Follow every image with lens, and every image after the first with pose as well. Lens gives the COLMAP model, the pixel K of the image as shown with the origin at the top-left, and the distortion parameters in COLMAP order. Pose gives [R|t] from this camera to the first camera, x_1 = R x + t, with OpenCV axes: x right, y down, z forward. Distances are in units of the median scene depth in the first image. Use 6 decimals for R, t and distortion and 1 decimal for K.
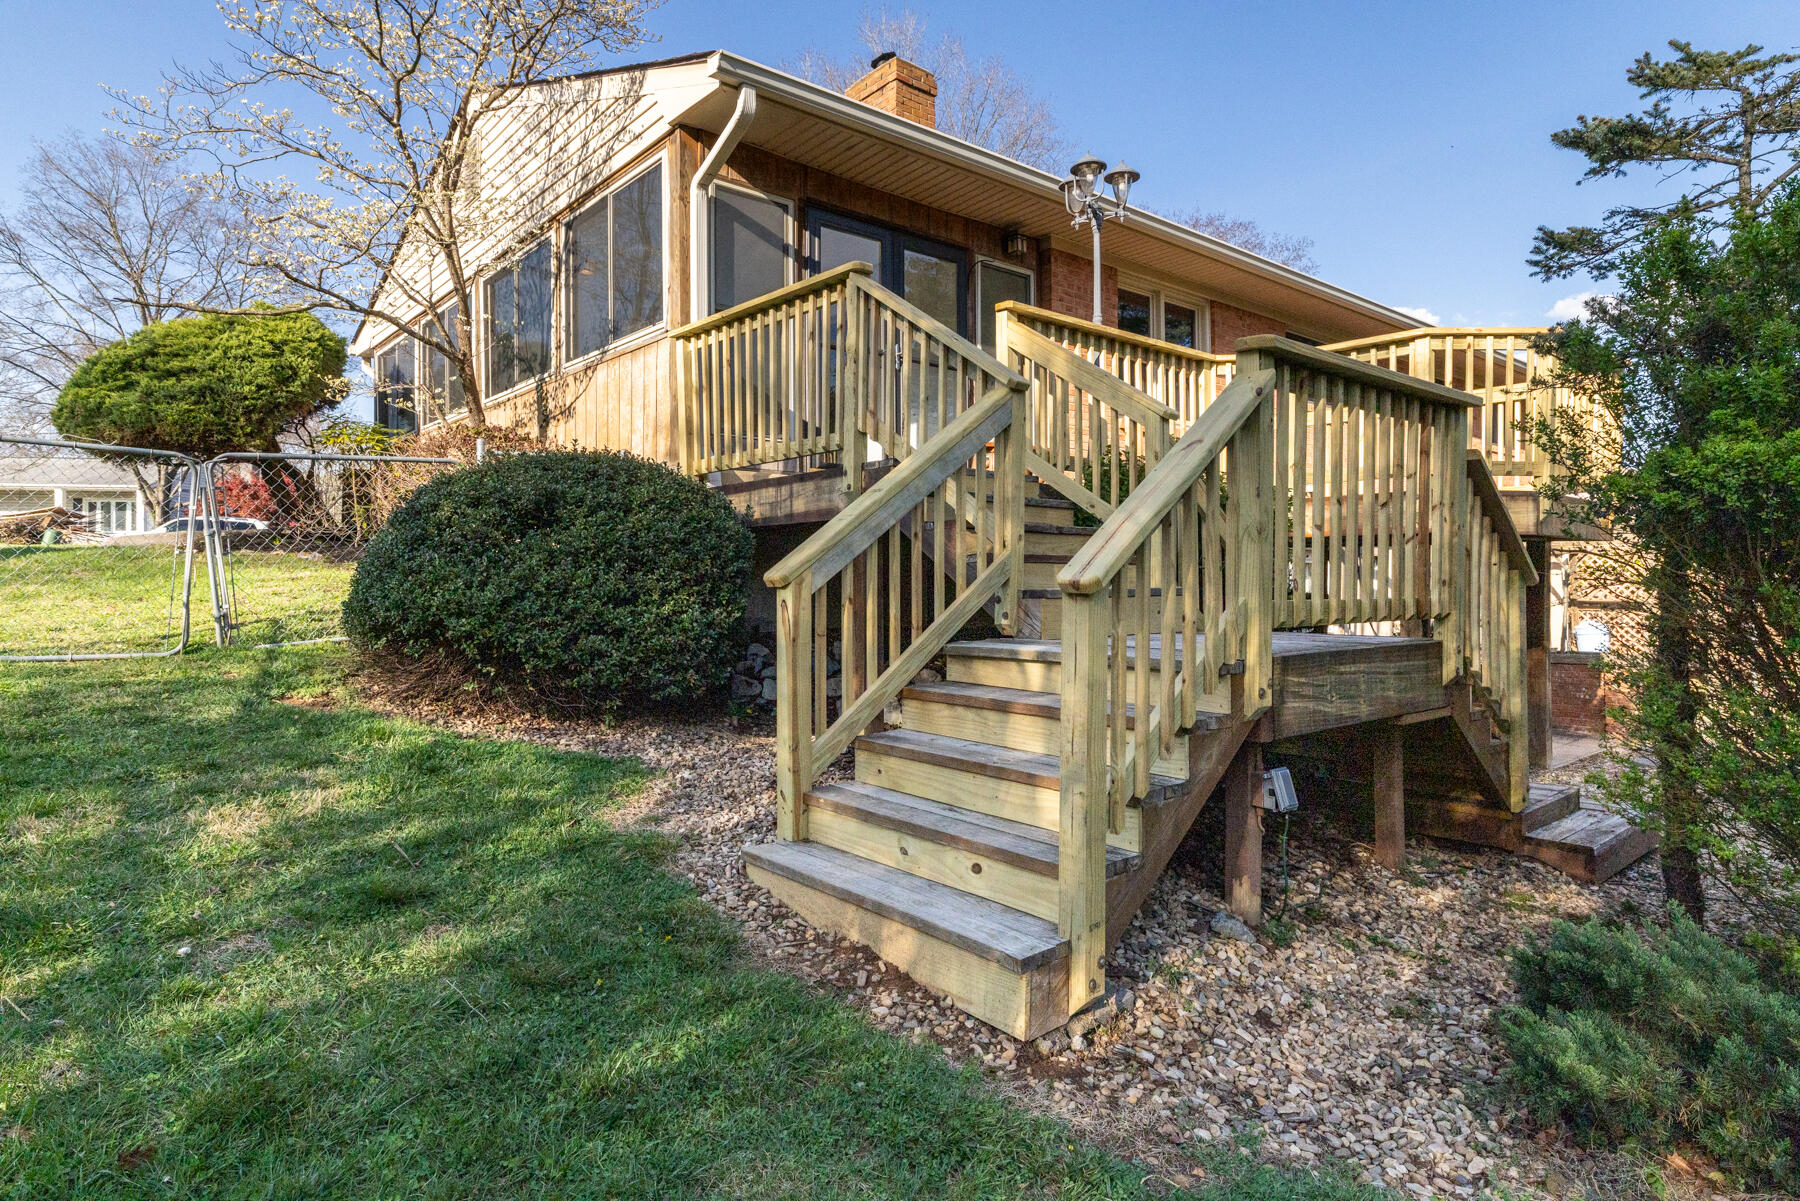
lens RADIAL K [[1005.1, 0, 901.2], [0, 1005.1, 564.4], [0, 0, 1]] dist [-0.002197, 0.002689]
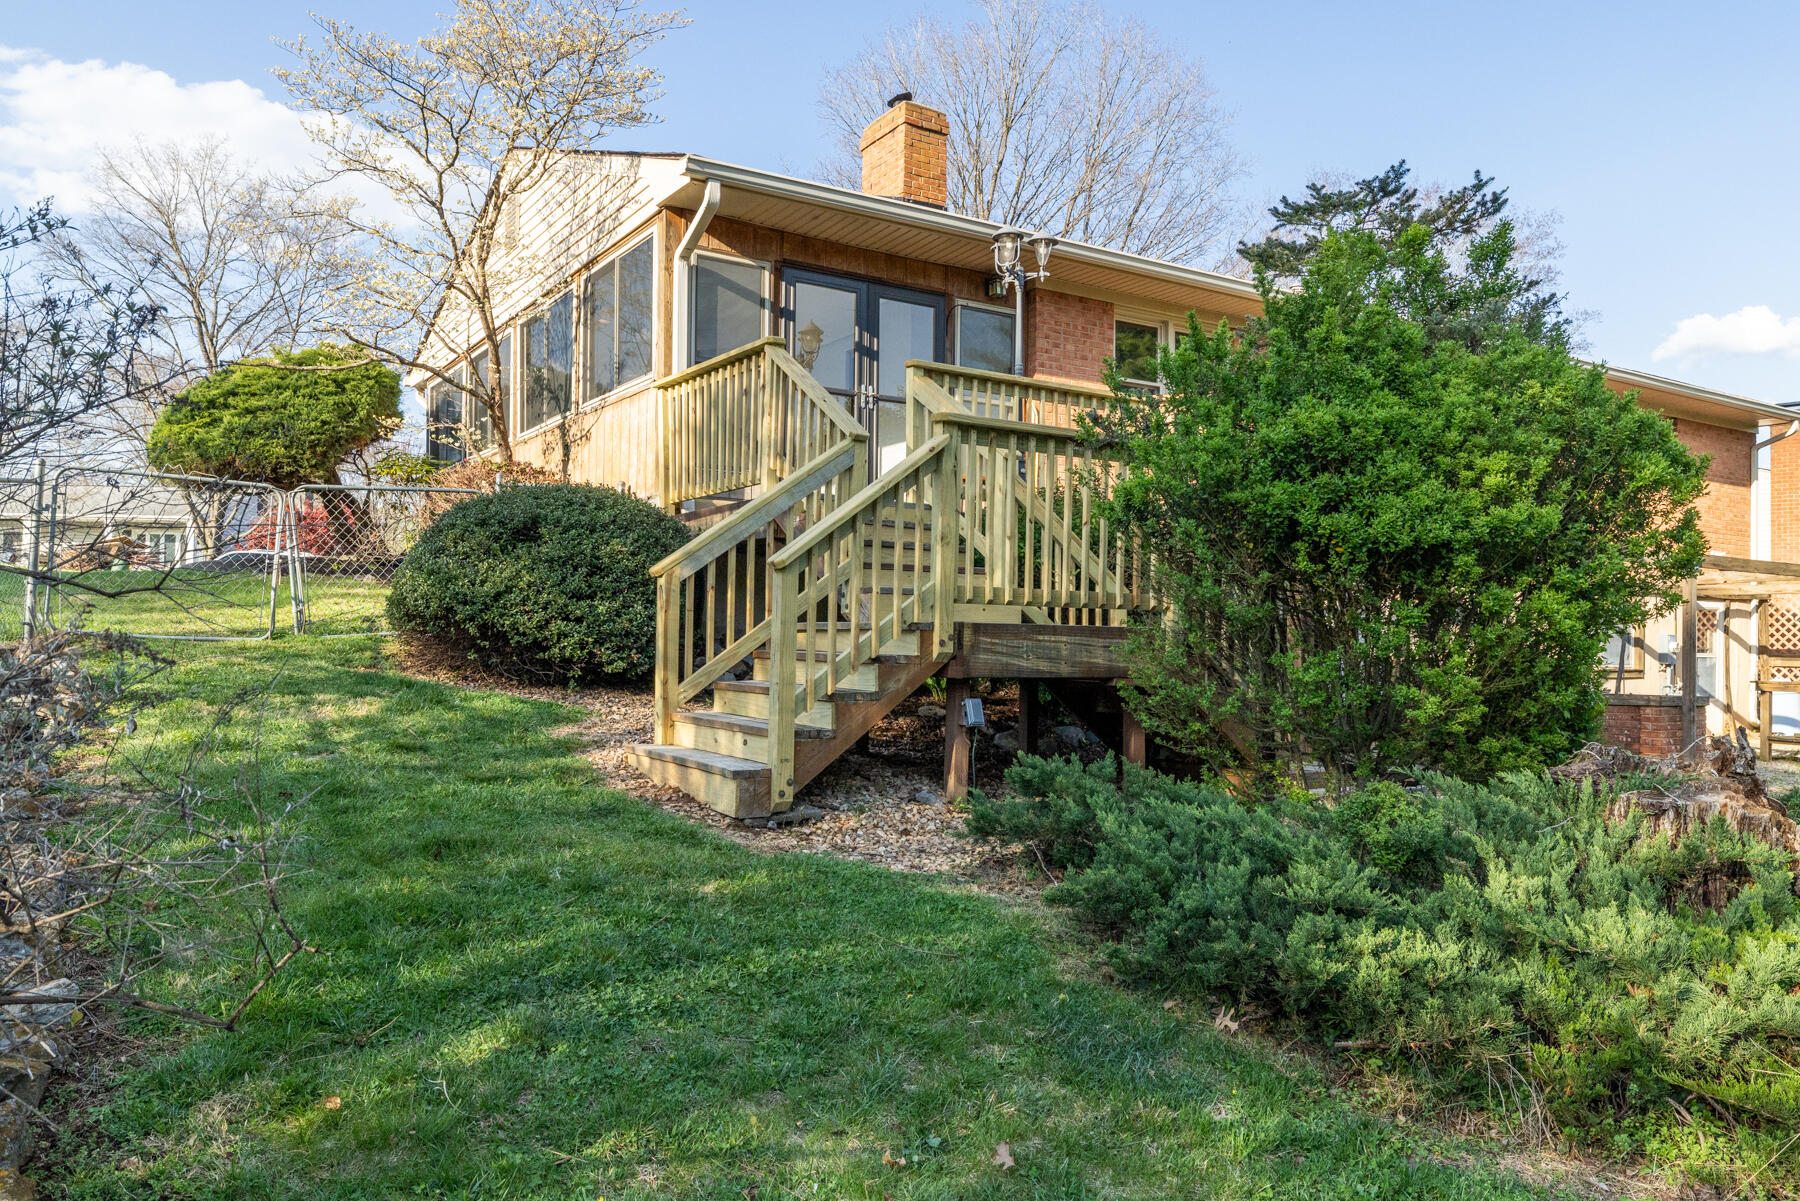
lens RADIAL K [[1215.7, 0, 900.0], [0, 1215.7, 600.5], [0, 0, 1]] dist [-0.002317, -0.006039]
pose [[0.993052, 0.010947, -0.117164, 0.211125], [-0.012275, 0.999868, -0.010617, 0.034329], [0.117032, 0.011982, 0.993056, -0.355065]]
